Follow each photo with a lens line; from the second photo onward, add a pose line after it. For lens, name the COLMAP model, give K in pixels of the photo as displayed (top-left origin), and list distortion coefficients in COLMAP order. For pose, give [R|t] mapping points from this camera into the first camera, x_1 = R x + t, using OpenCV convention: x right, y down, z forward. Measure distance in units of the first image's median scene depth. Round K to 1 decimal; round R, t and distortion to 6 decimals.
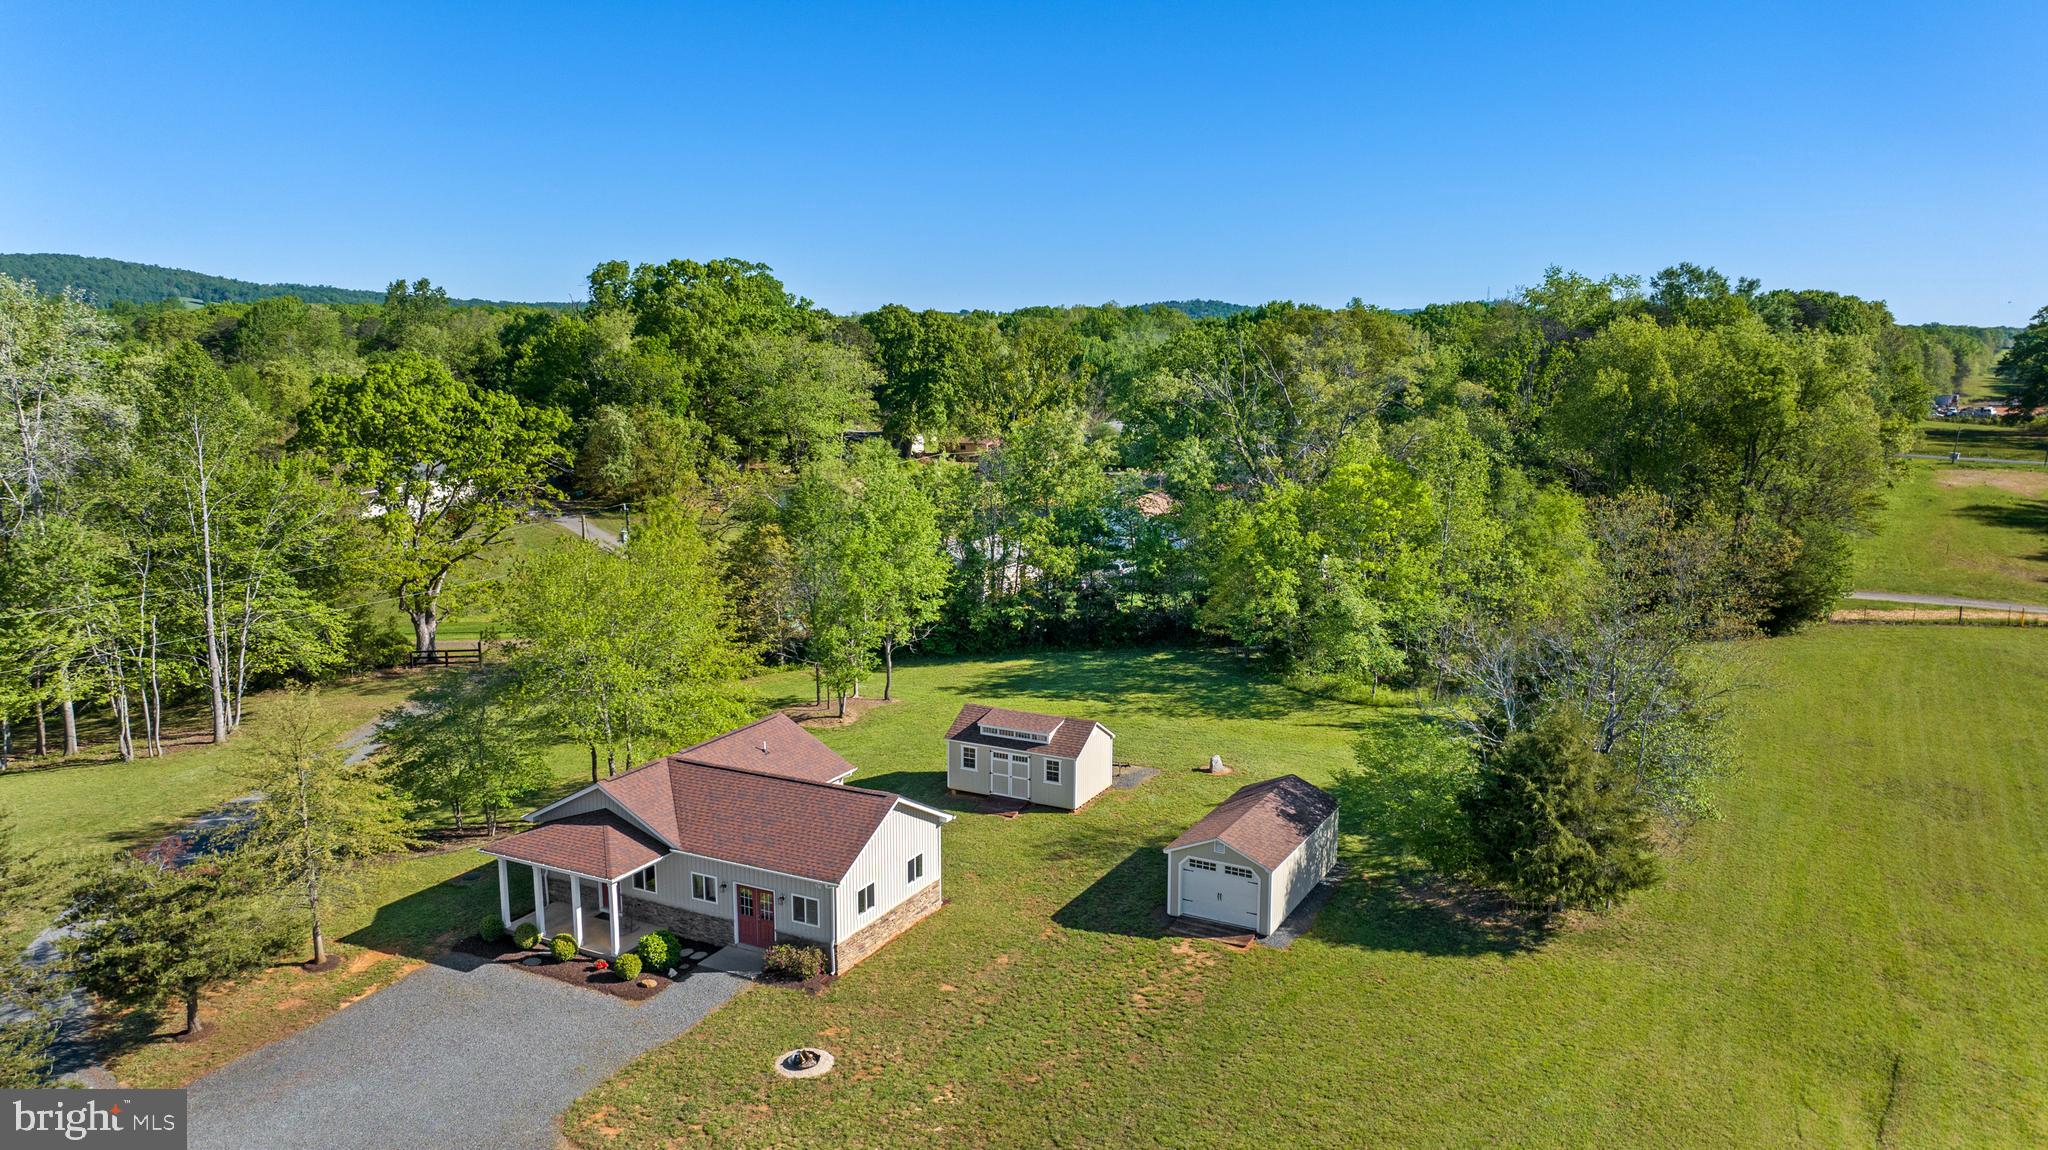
lens RADIAL K [[1444.6, 0, 1031.3], [0, 1444.6, 571.8], [0, 0, 1]] dist [-0.020475, 0.004124]
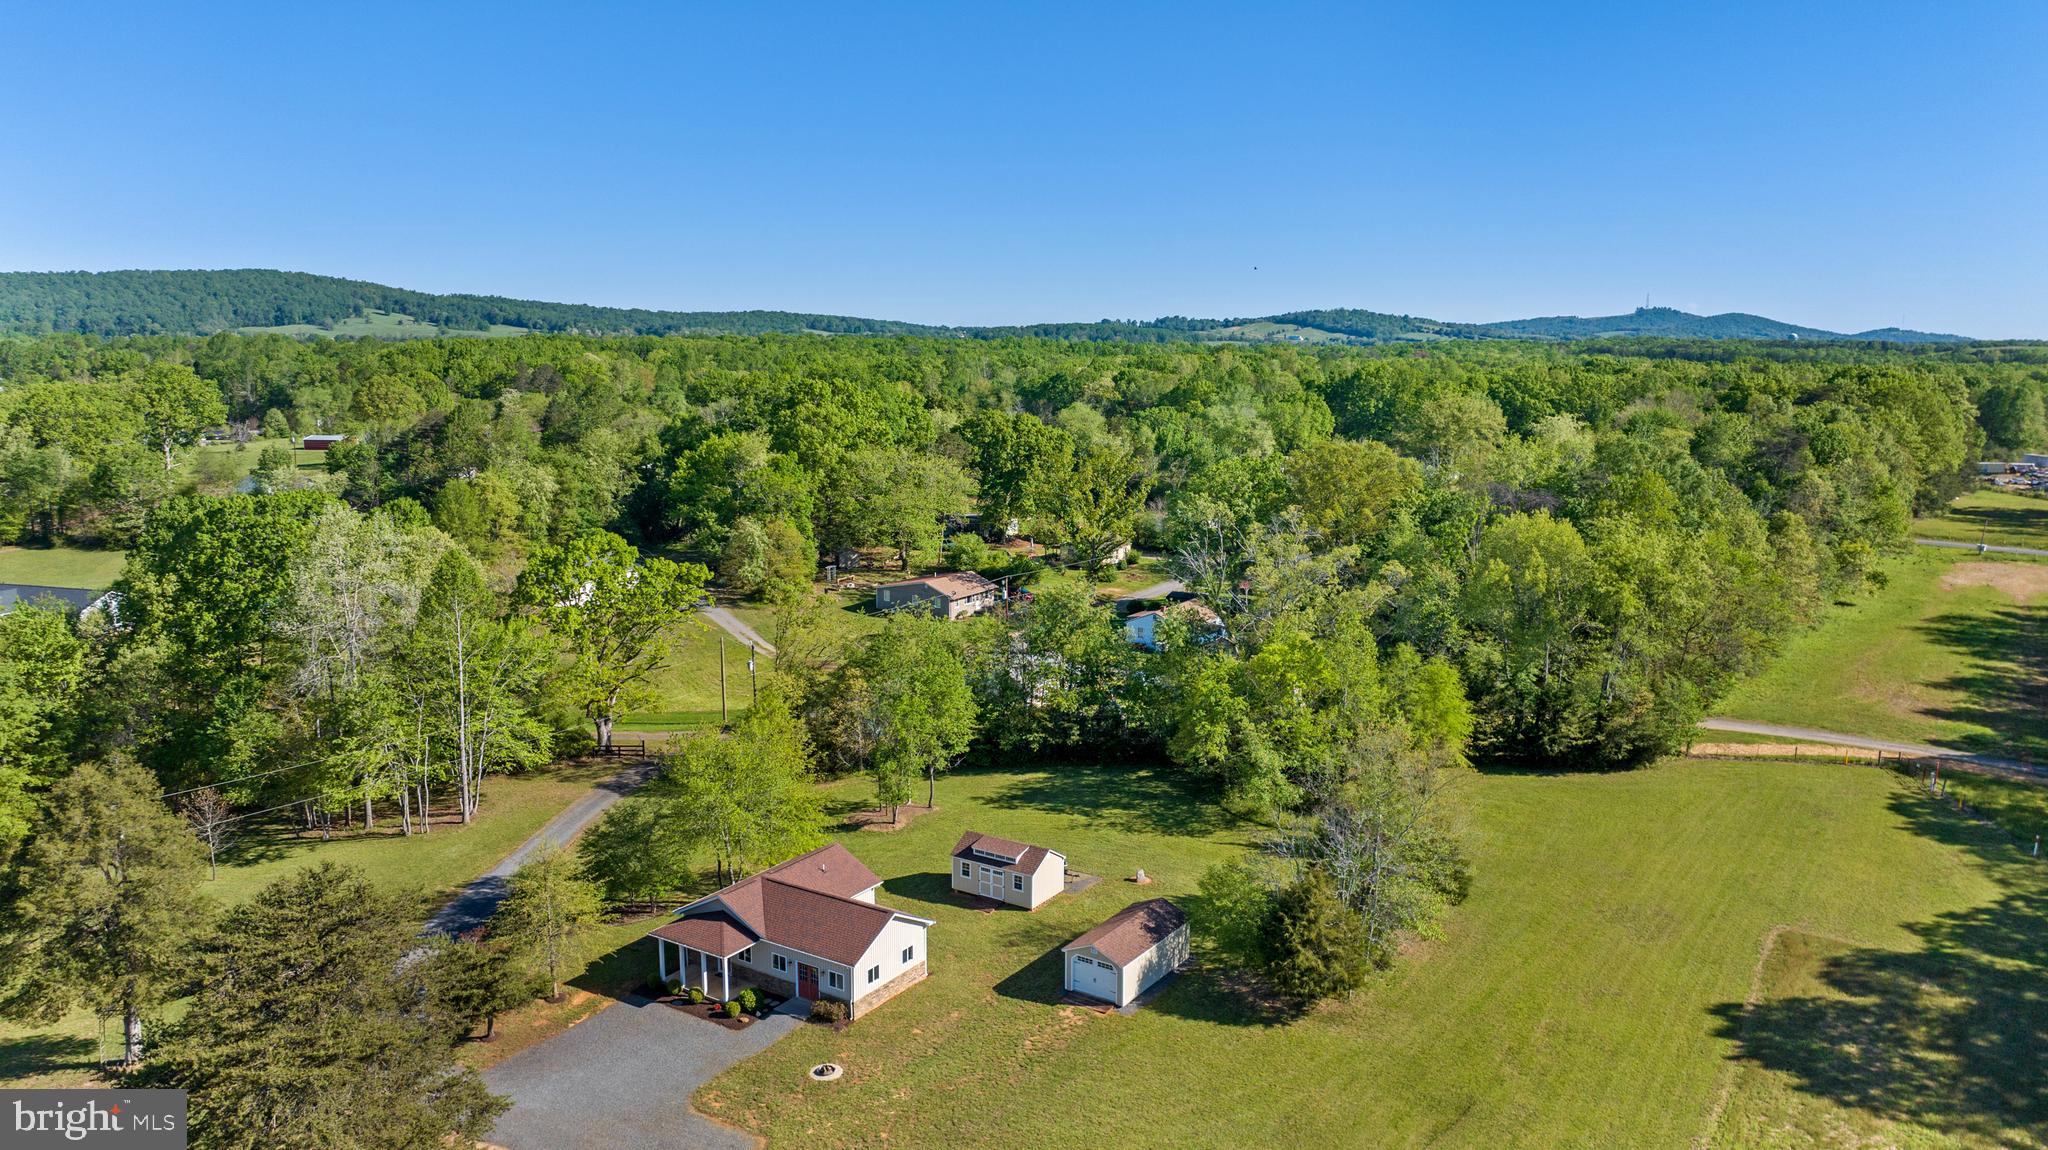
lens RADIAL K [[1444.6, 0, 1031.3], [0, 1444.6, 571.8], [0, 0, 1]] dist [-0.020475, 0.004124]
pose [[0.995152, 0.017777, -0.096731, 0.202654], [-0.018056, 0.999835, -0.002004, -0.219495], [0.096680, 0.003741, 0.995309, -0.591022]]
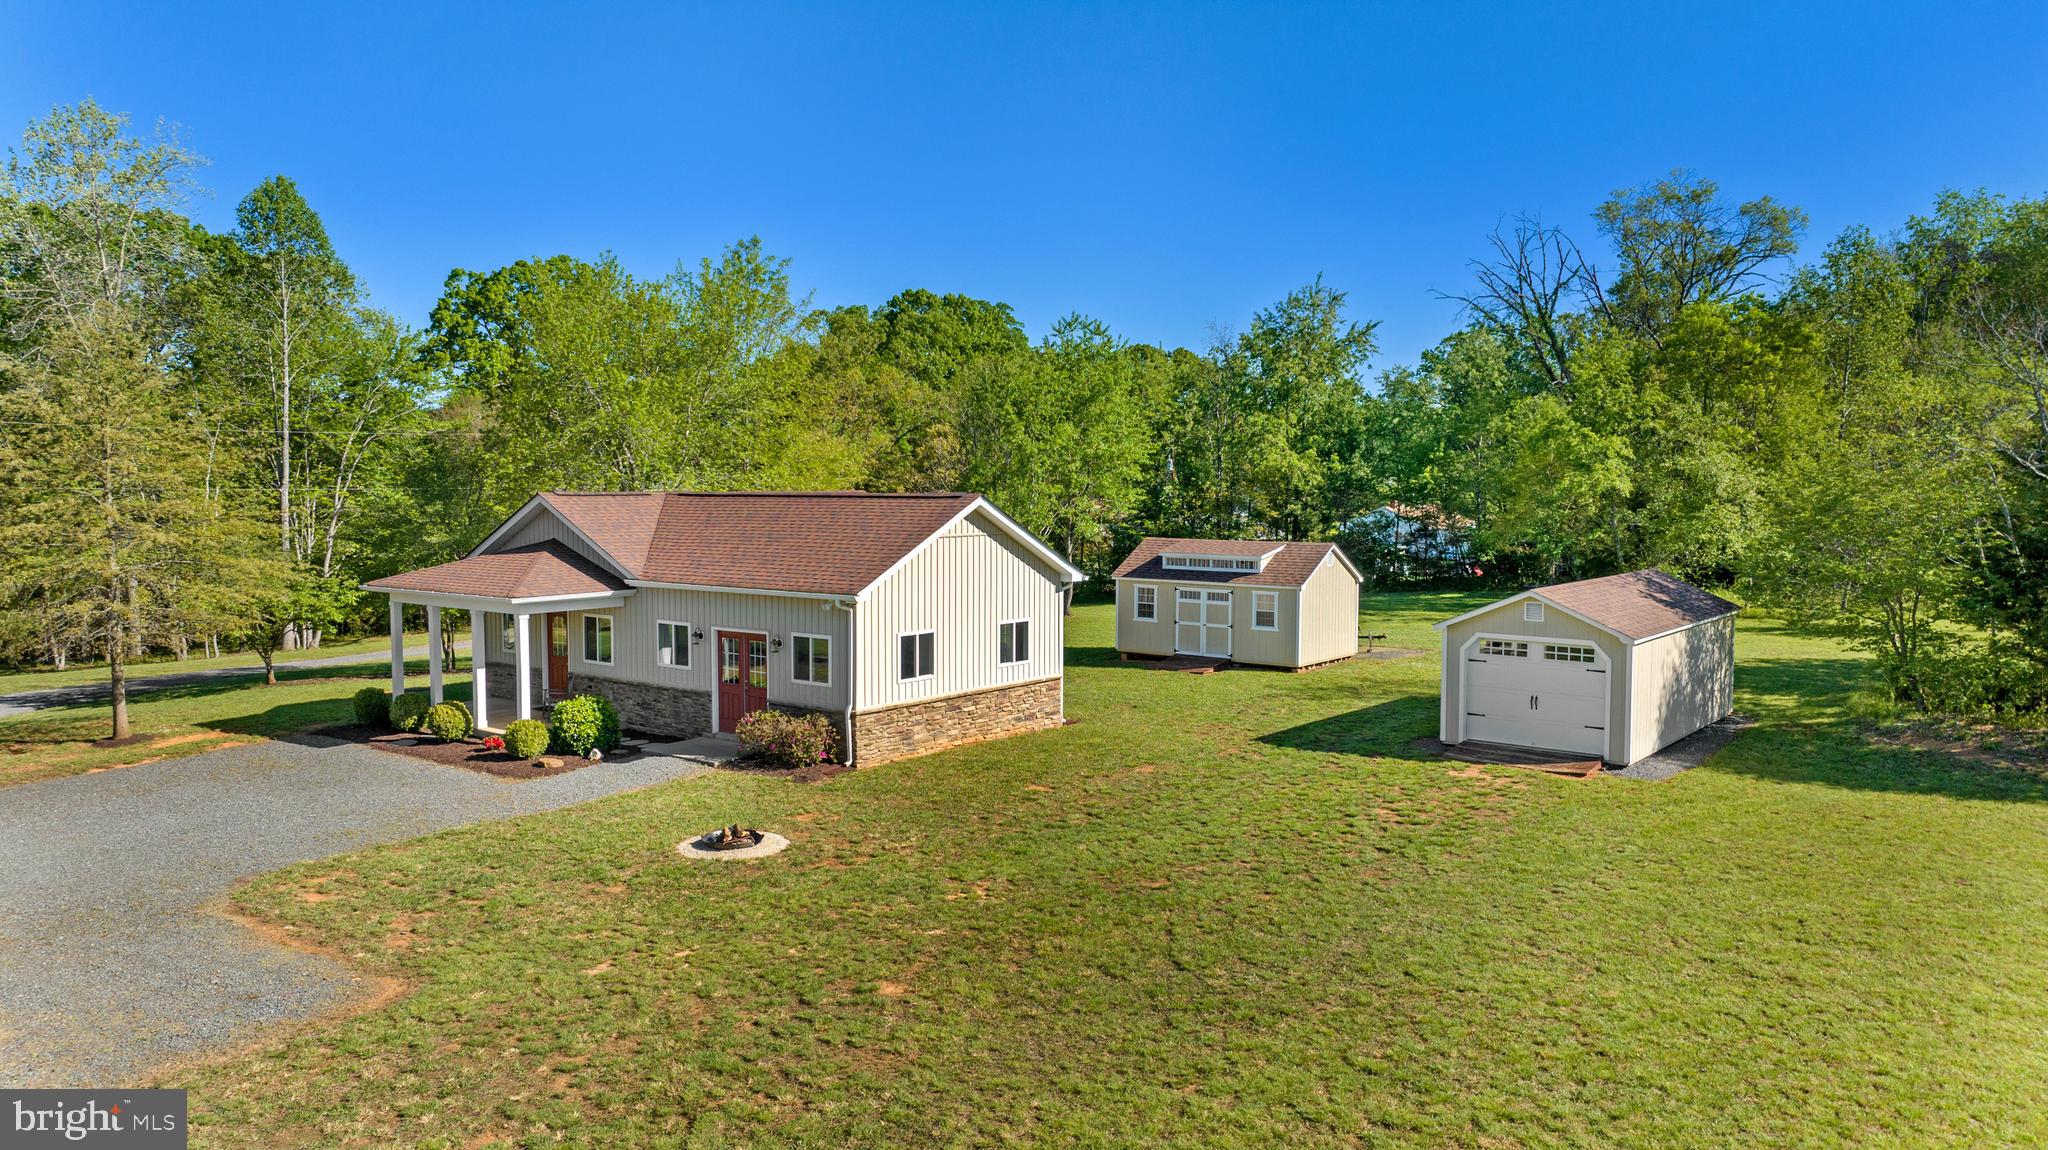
lens RADIAL K [[1444.6, 0, 1031.3], [0, 1444.6, 571.8], [0, 0, 1]] dist [-0.020475, 0.004124]
pose [[0.982424, 0.011066, -0.186332, 0.039435], [-0.030695, 0.994229, -0.102796, 0.233264], [0.184119, 0.106709, 0.977094, 0.390084]]
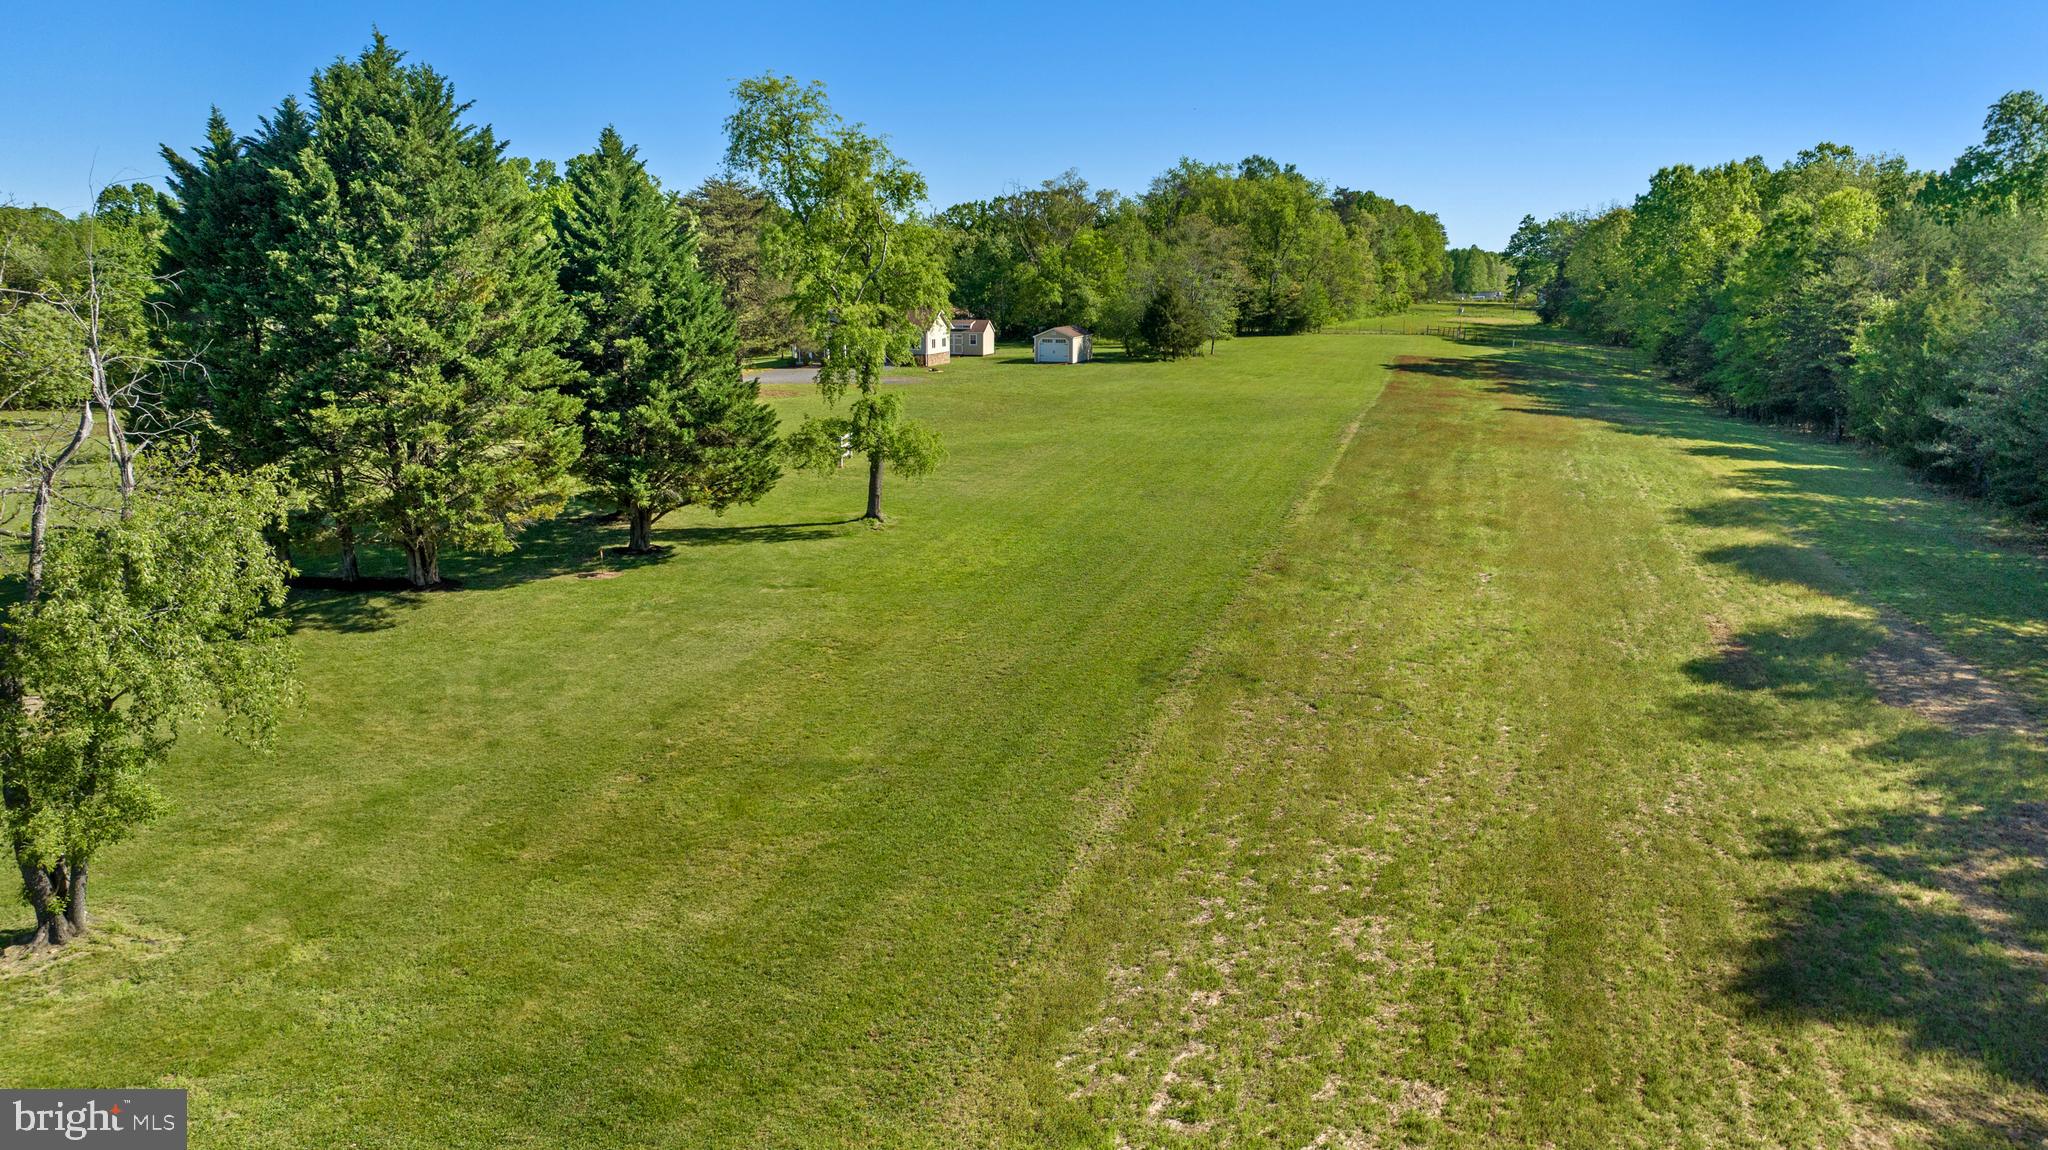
lens RADIAL K [[1444.6, 0, 1031.3], [0, 1444.6, 571.8], [0, 0, 1]] dist [-0.020475, 0.004124]
pose [[0.976818, -0.041752, 0.209959, -0.493091], [0.034322, 0.998653, 0.038912, 0.521856], [-0.211300, -0.030804, 0.976936, -1.641168]]
